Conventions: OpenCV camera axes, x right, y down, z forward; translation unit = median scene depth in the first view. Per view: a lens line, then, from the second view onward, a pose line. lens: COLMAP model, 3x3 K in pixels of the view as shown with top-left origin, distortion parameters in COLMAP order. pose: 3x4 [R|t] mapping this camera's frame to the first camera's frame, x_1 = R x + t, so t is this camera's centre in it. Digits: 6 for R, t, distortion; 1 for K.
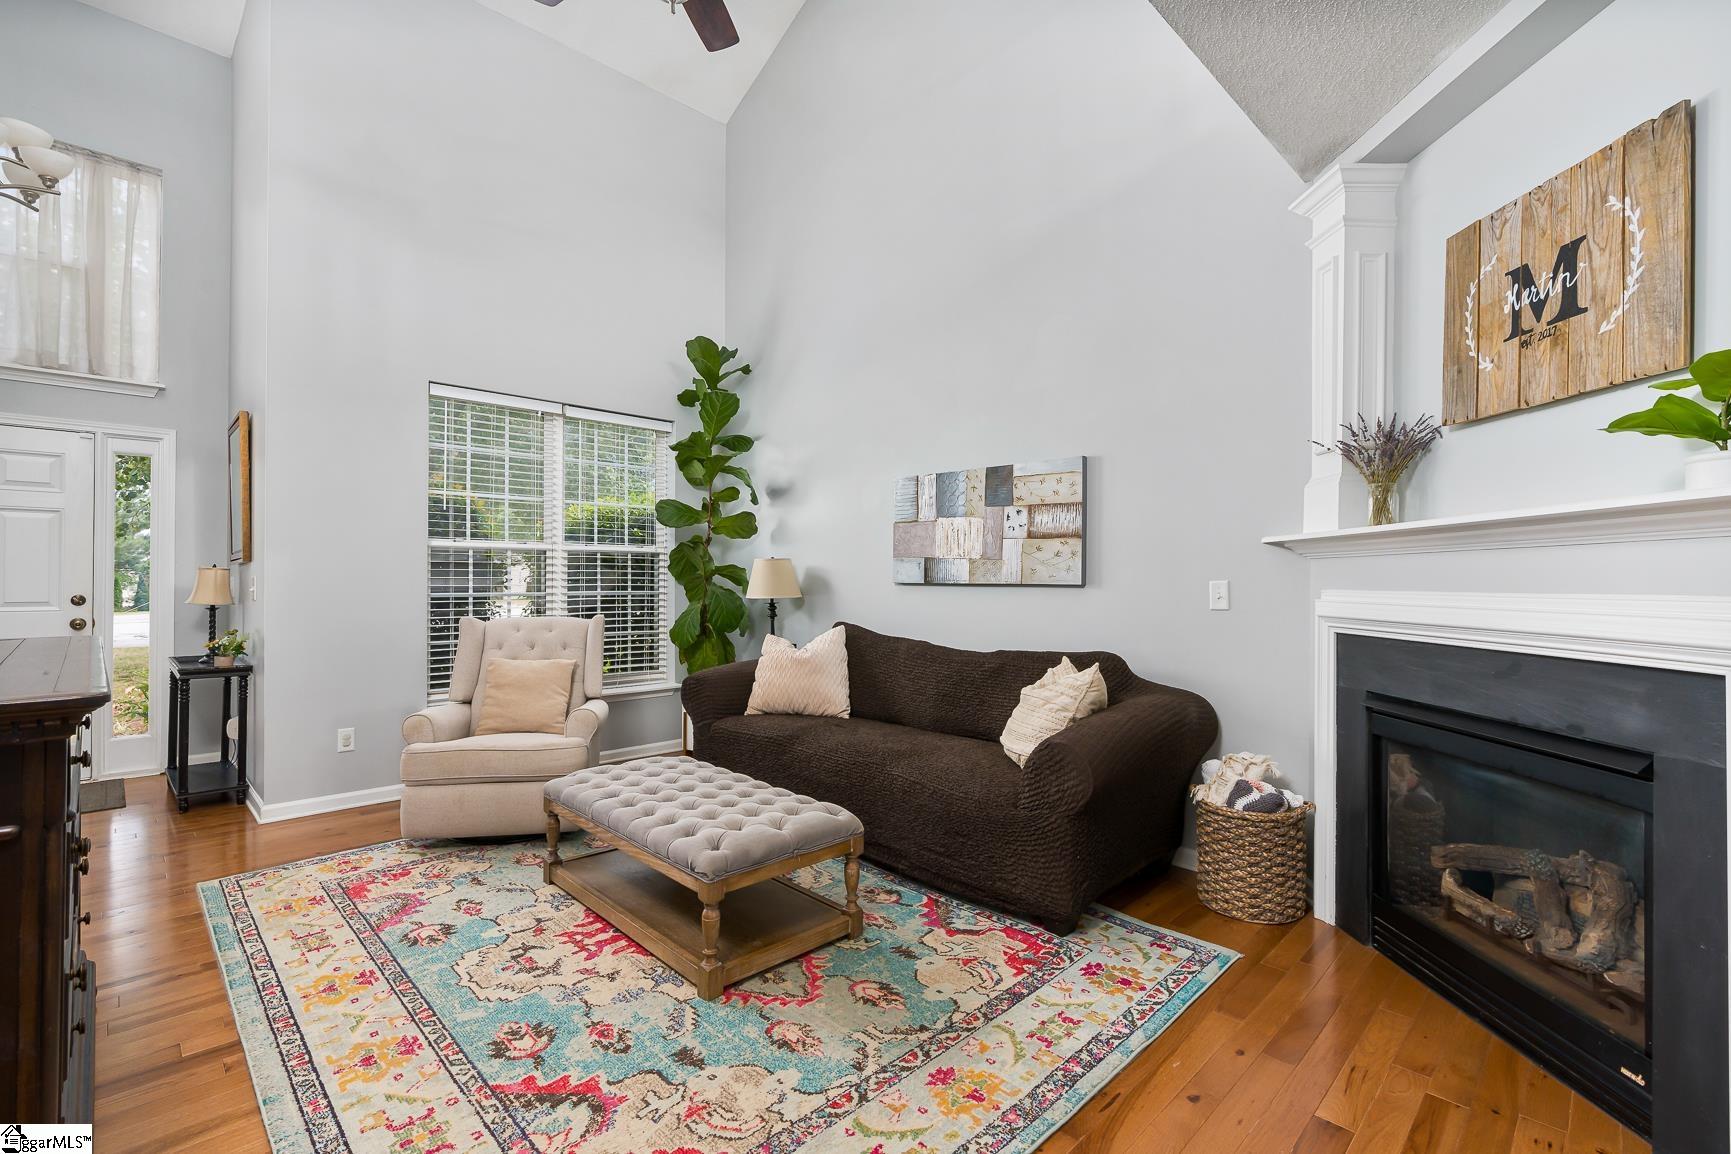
lens RADIAL K [[778.8, 0, 861.6], [0, 778.8, 579.1], [0, 0, 1]] dist [-0.013070, 0.003350]
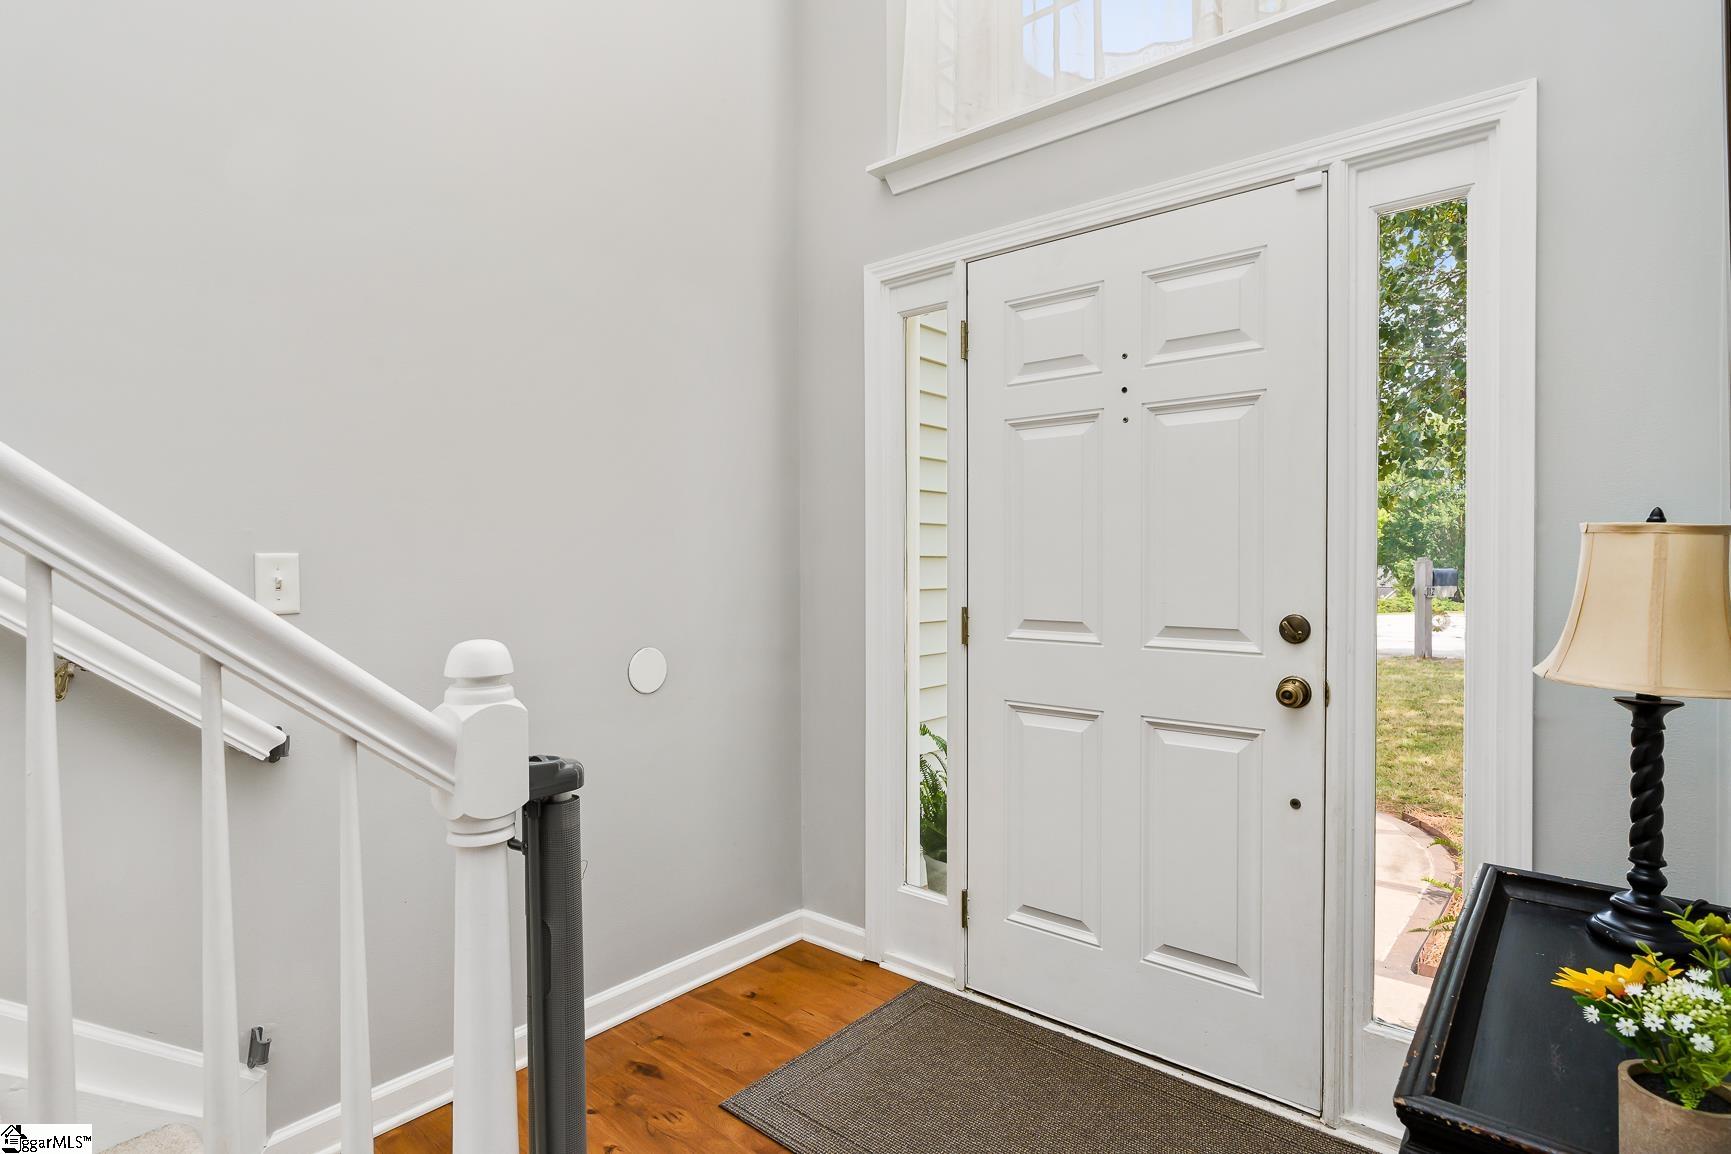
lens RADIAL K [[952.0, 0, 862.3], [0, 952.0, 574.9], [0, 0, 1]] dist [-0.001192, 0.000012]
pose [[0.157763, -0.005017, -0.987464, -1.004613], [0.004667, 0.999980, -0.004335, 0.003825], [0.987466, -0.003925, 0.157784, 1.217324]]
